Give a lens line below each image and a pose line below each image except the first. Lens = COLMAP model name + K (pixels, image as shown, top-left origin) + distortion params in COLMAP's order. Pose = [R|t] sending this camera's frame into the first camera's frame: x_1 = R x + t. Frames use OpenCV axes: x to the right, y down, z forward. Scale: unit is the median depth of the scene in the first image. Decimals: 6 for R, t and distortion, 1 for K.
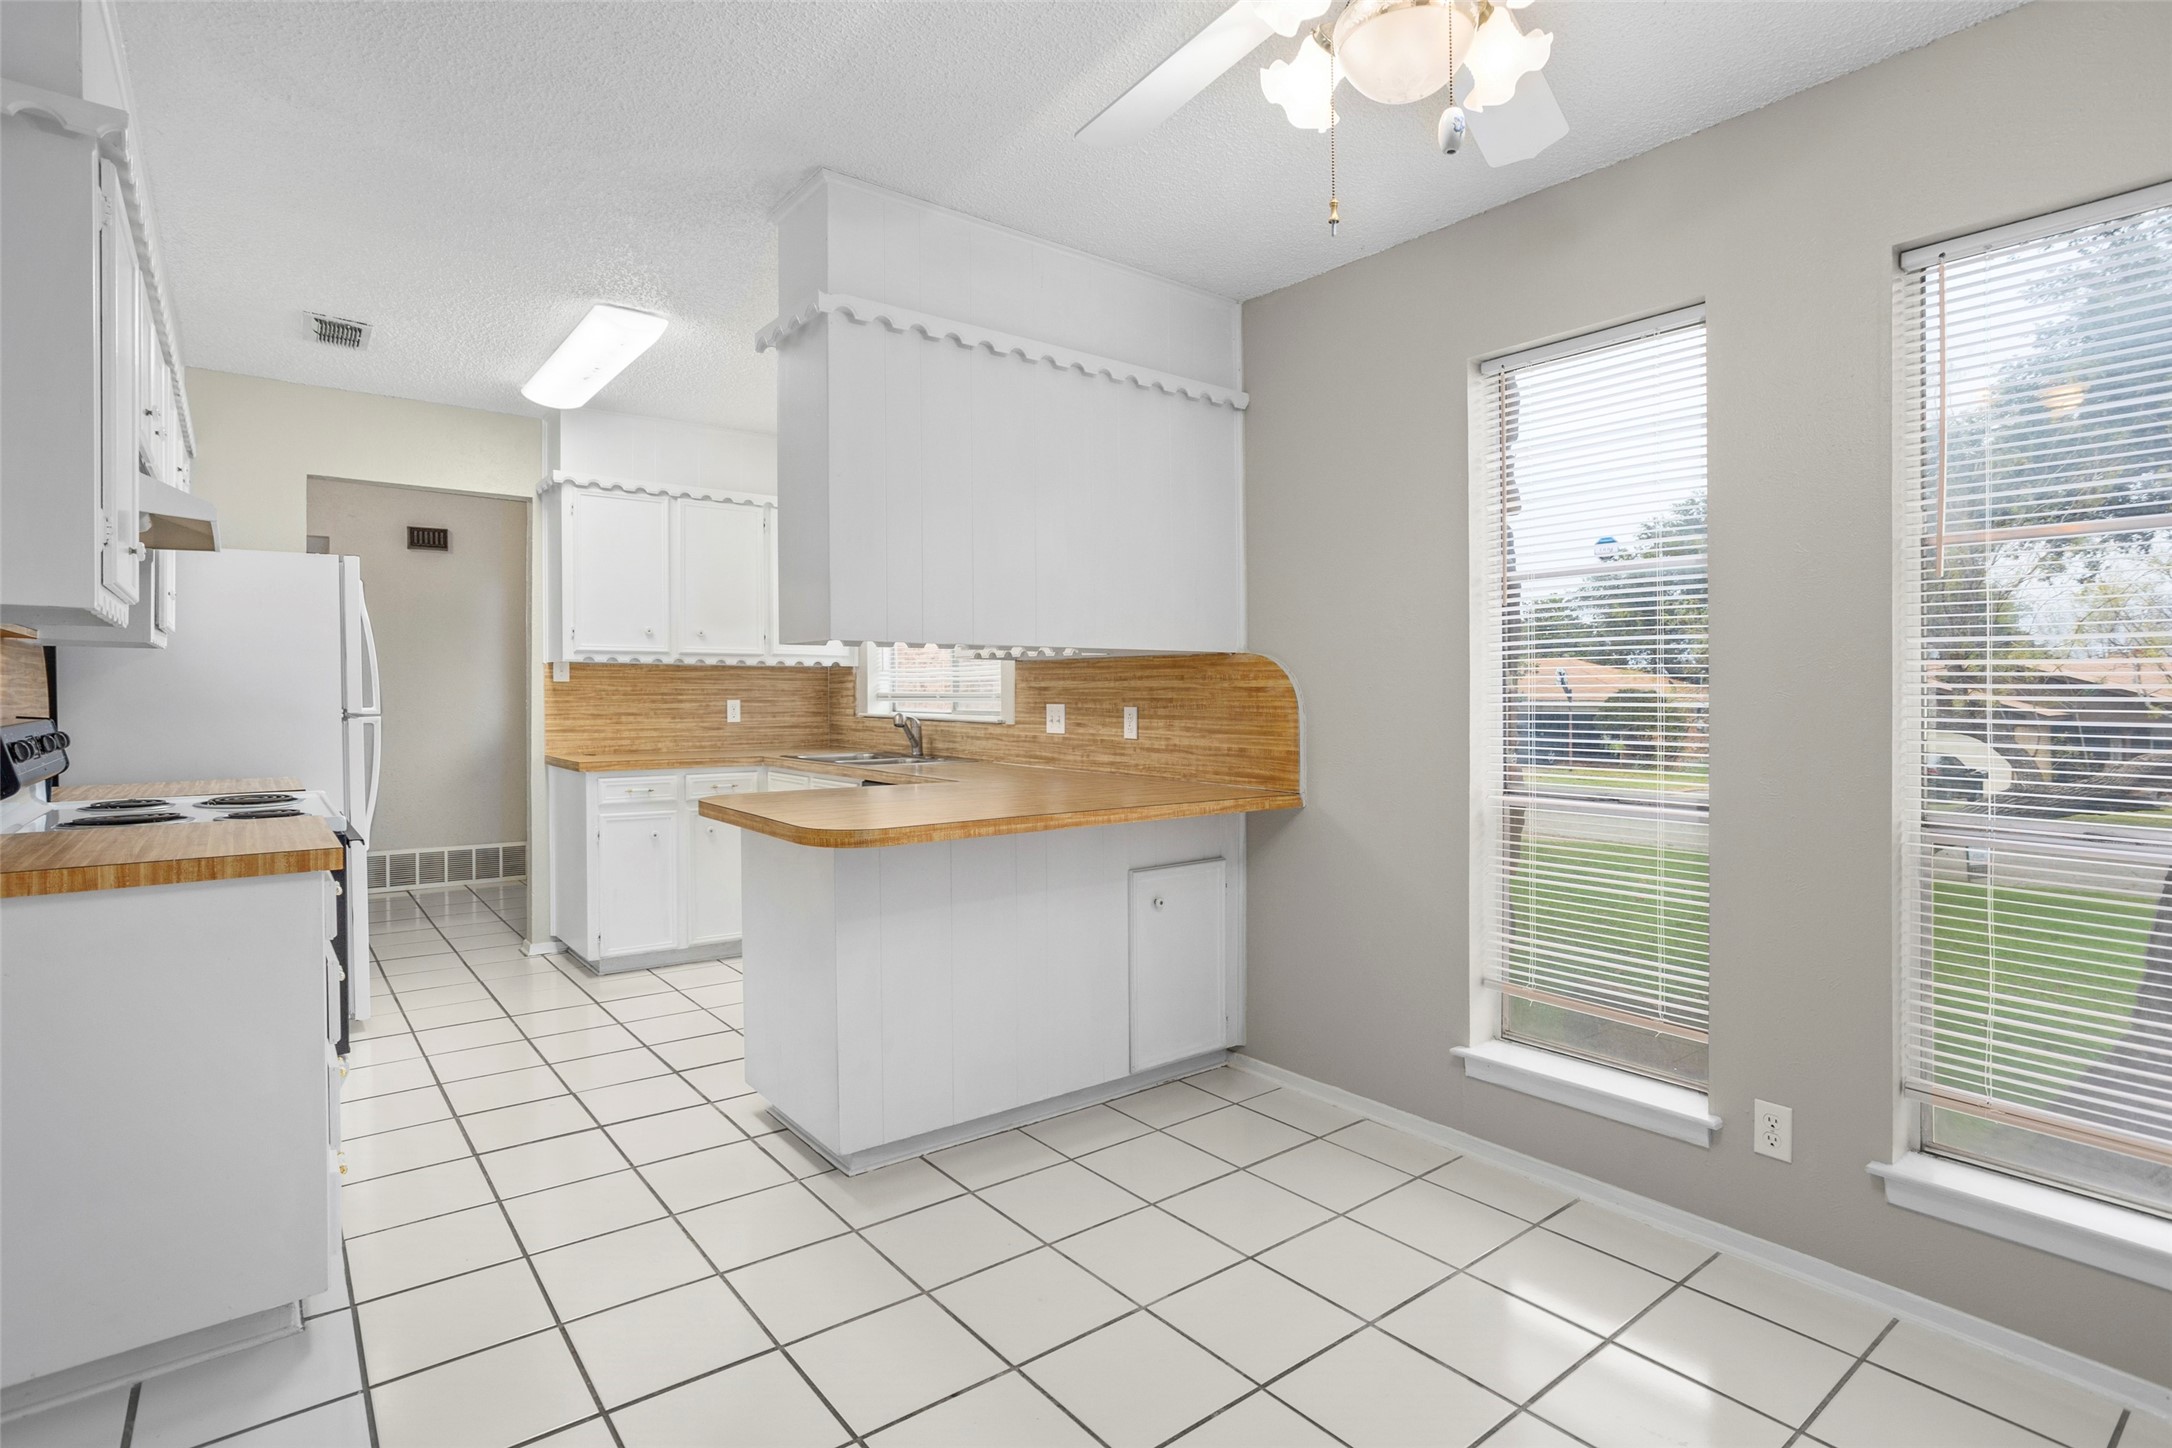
lens RADIAL K [[1088.9, 0, 1066.7], [0, 1088.9, 680.6], [0, 0, 1]] dist [-0.070251, 0.043901]
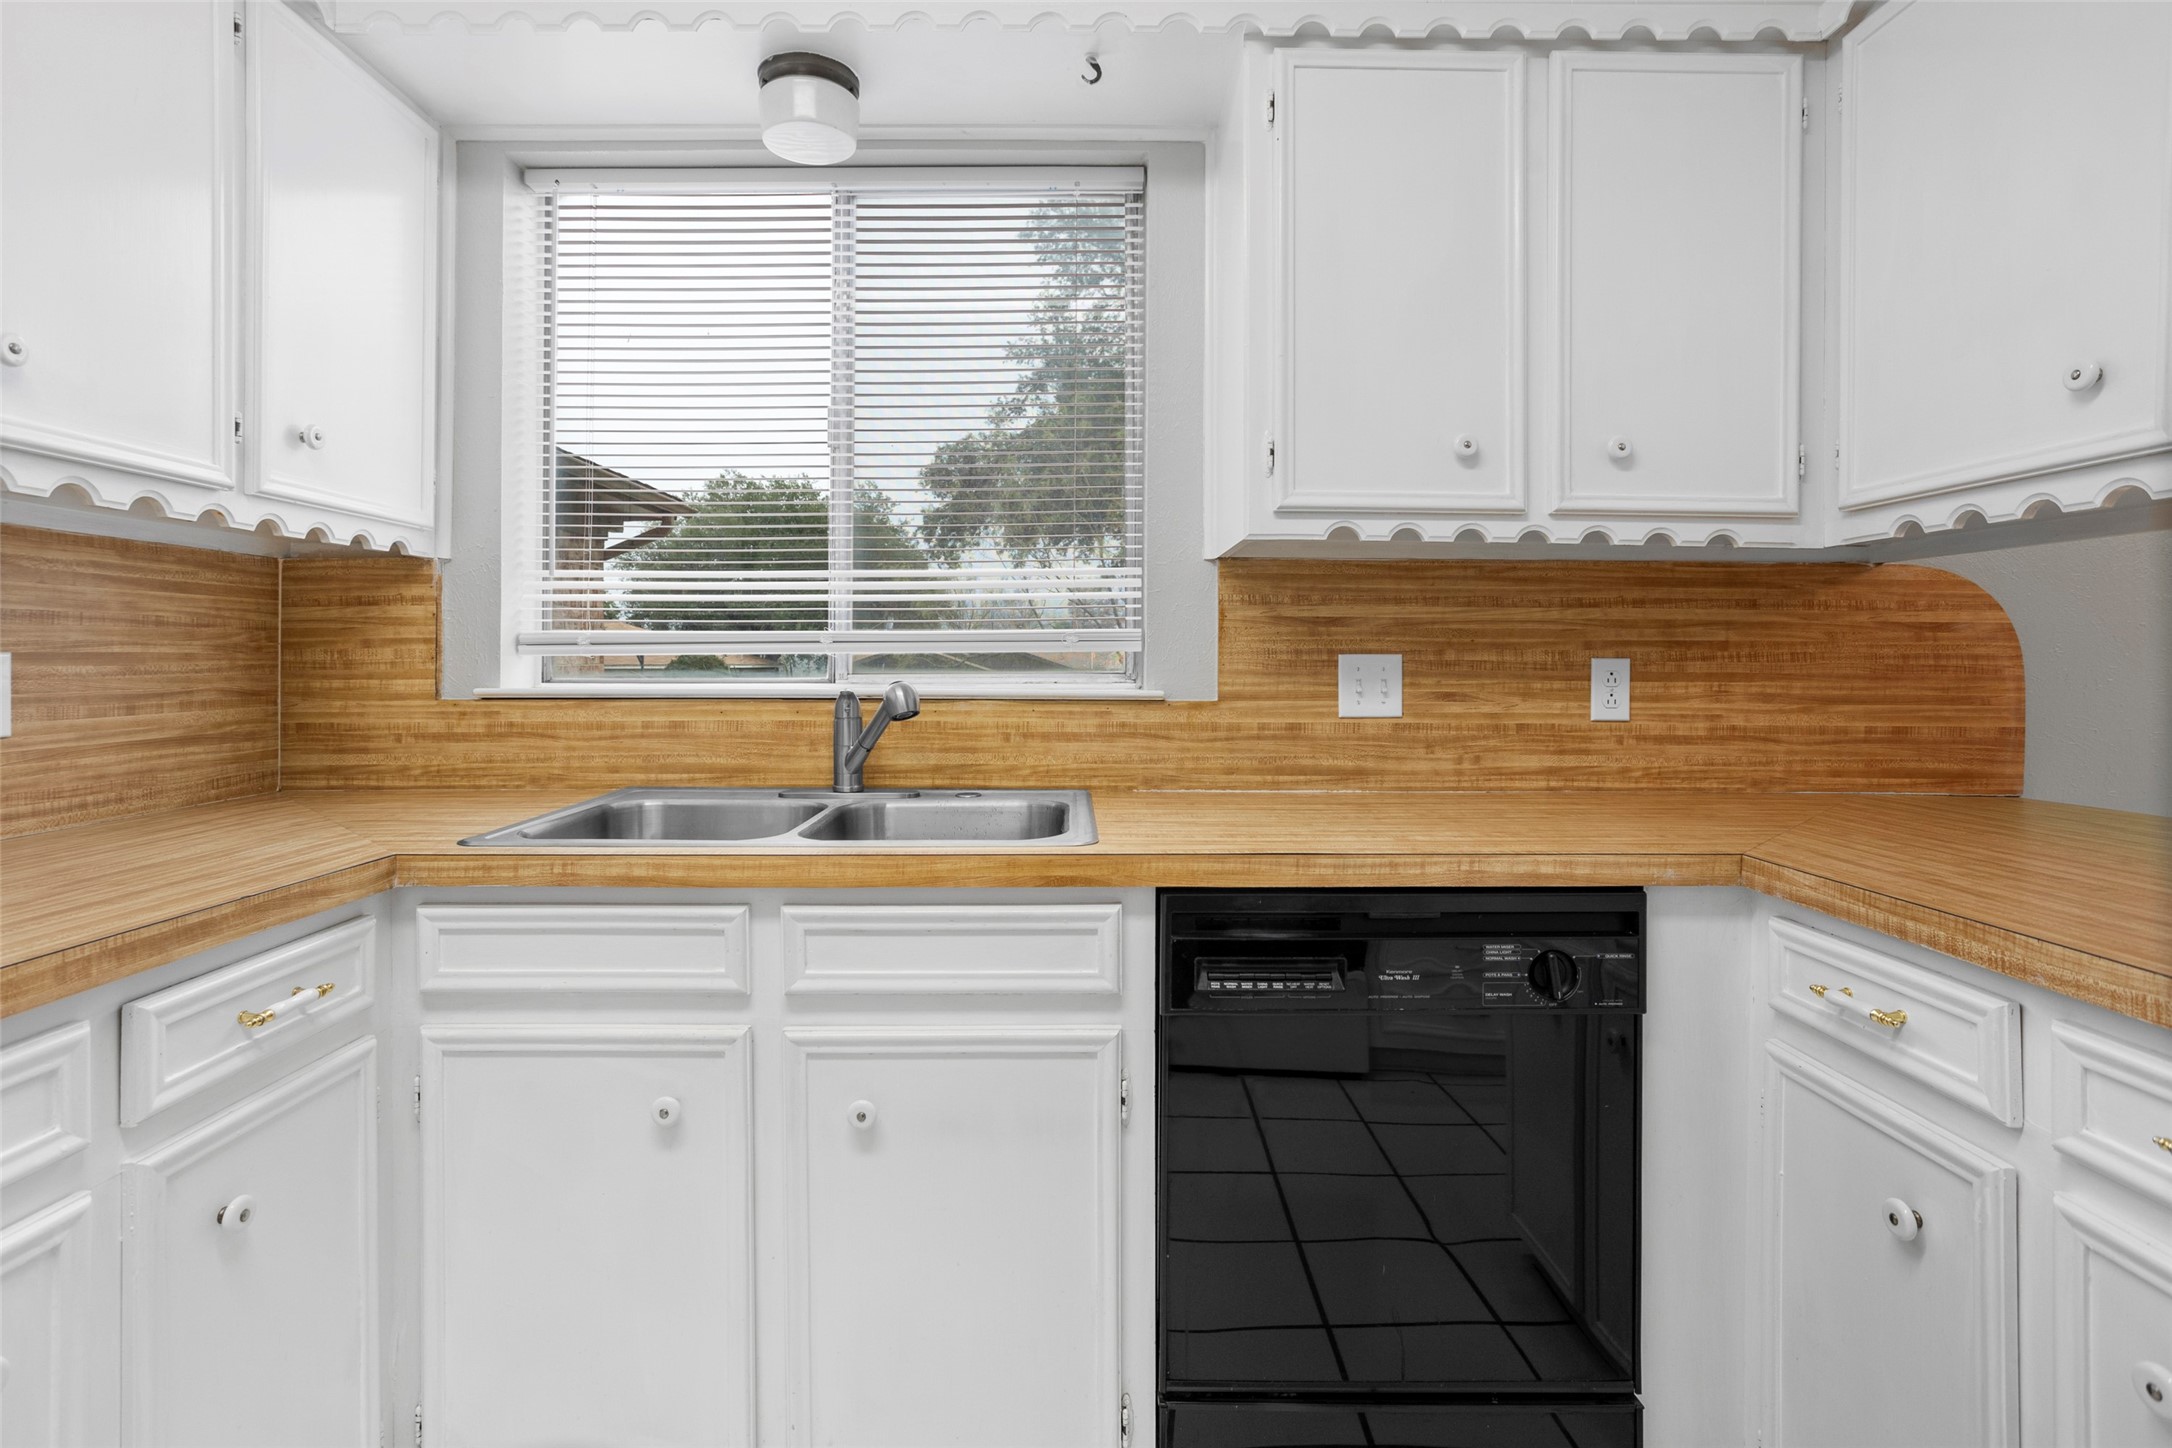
lens RADIAL K [[1072.8, 0, 1065.2], [0, 1072.8, 670.5], [0, 0, 1]] dist [-0.049992, 0.037605]
pose [[0.611628, -0.010631, 0.791074, -0.512672], [-0.008560, 0.999762, 0.020055, 0.022418], [-0.791099, -0.019038, 0.611392, 0.925560]]
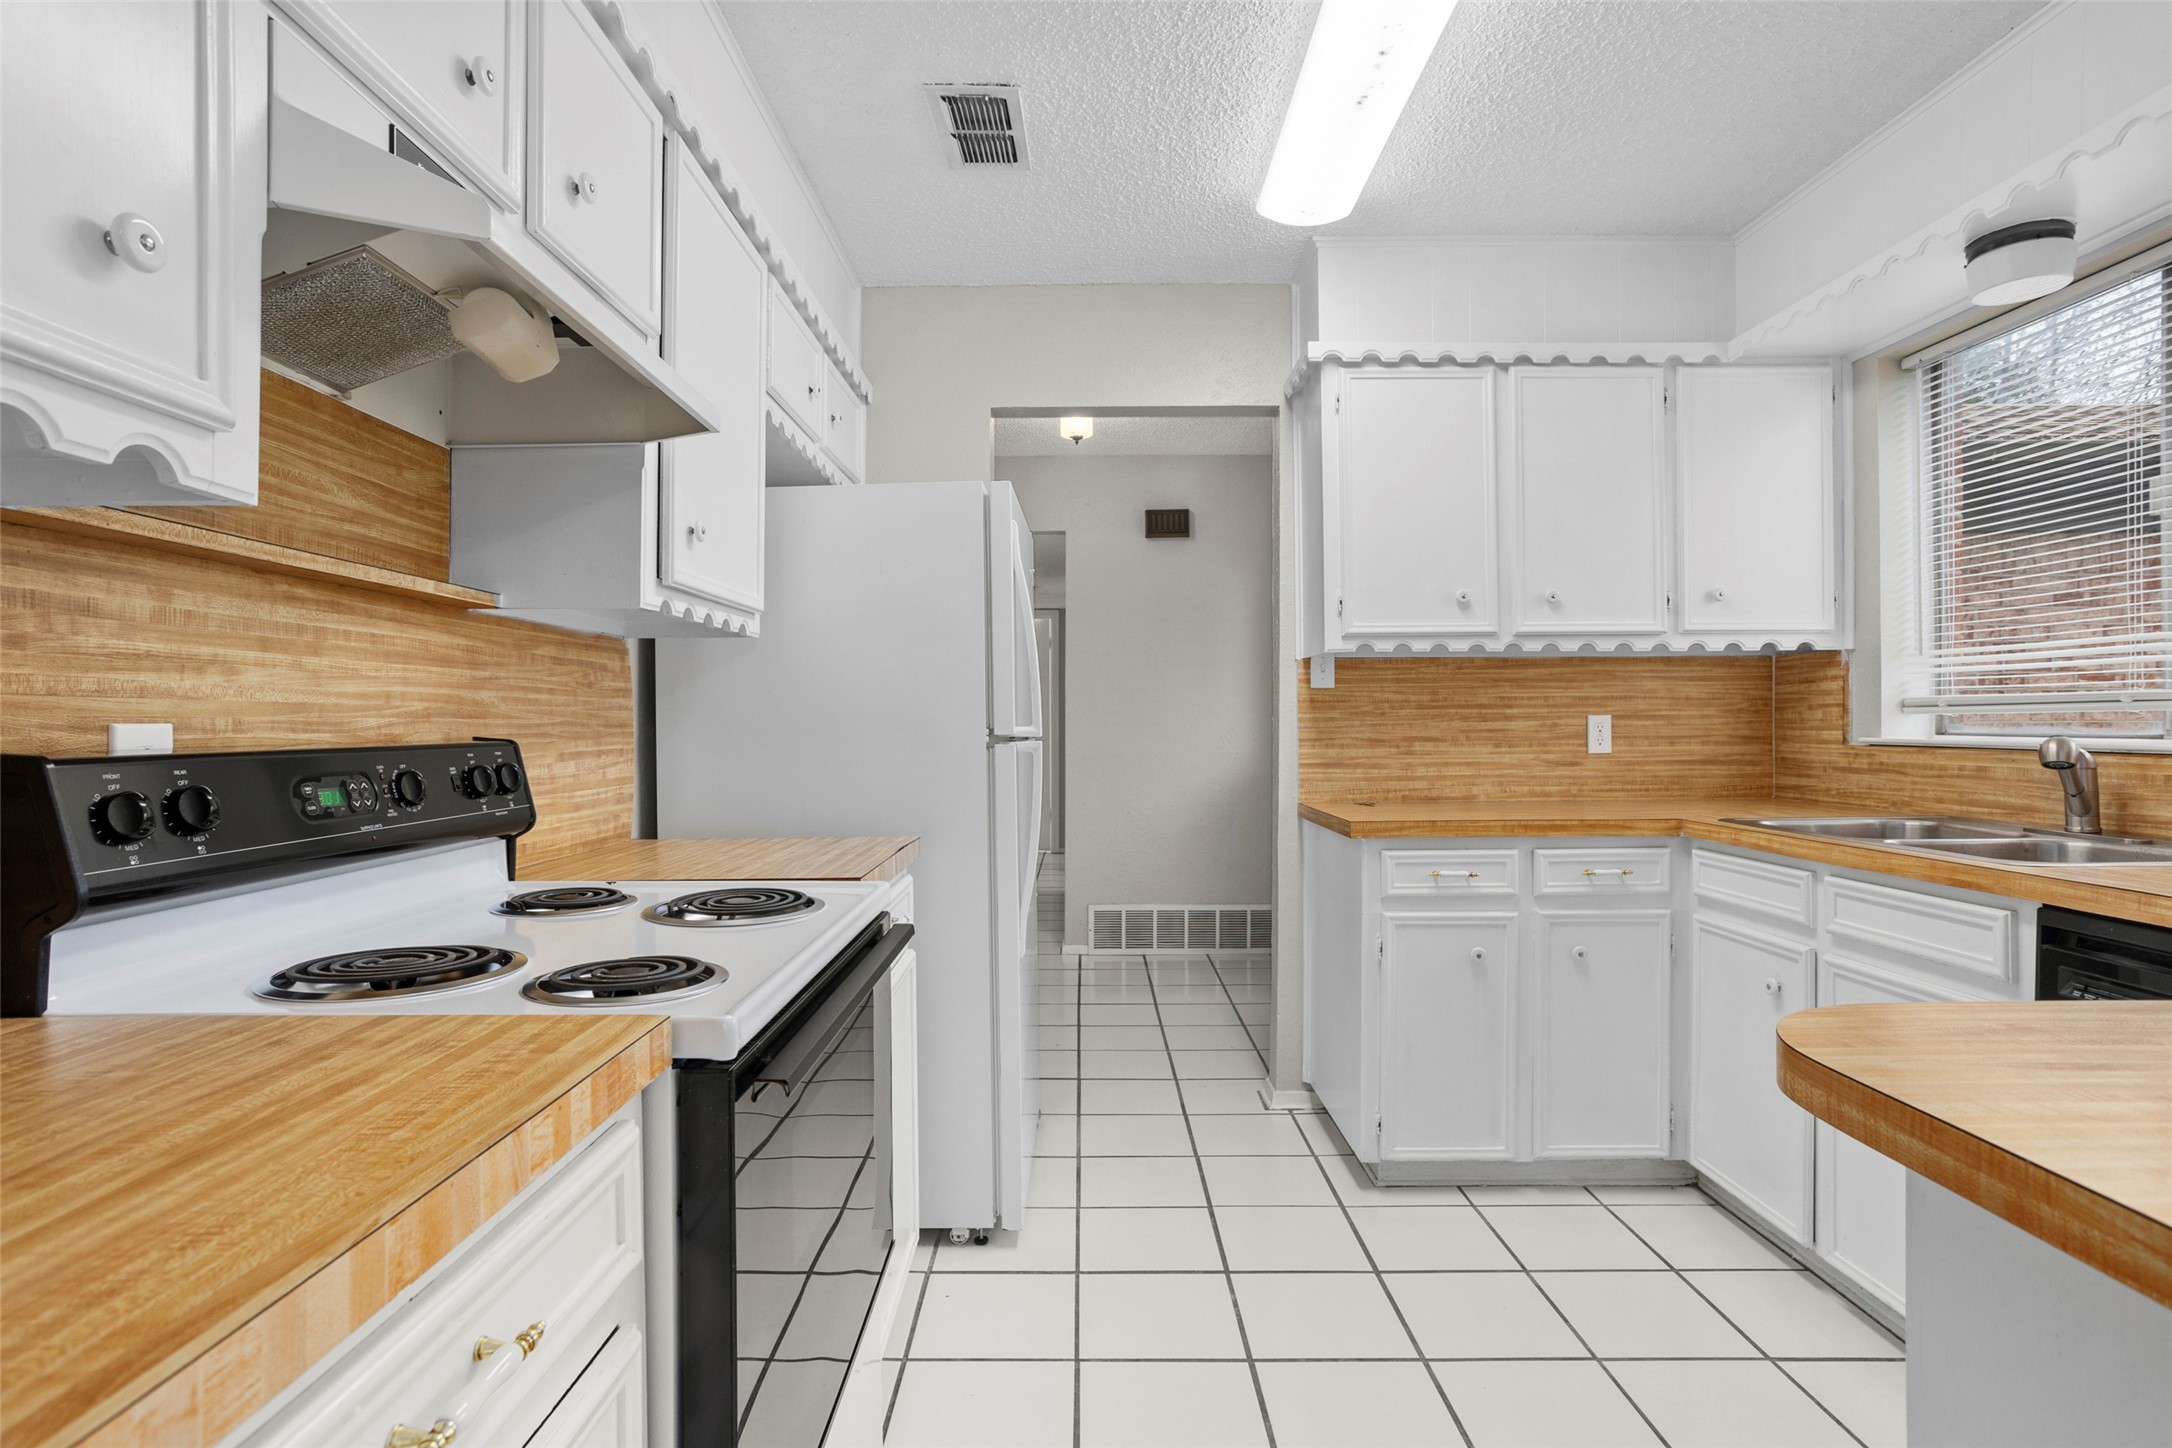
lens RADIAL K [[1069.2, 0, 1074.4], [0, 1069.2, 759.0], [0, 0, 1]] dist [-0.002014, -0.000326]
pose [[0.783142, 0.016780, -0.621617, -0.245180], [0.013724, 0.998926, 0.044255, 0.018074], [0.621692, -0.043190, 0.782070, 0.527678]]
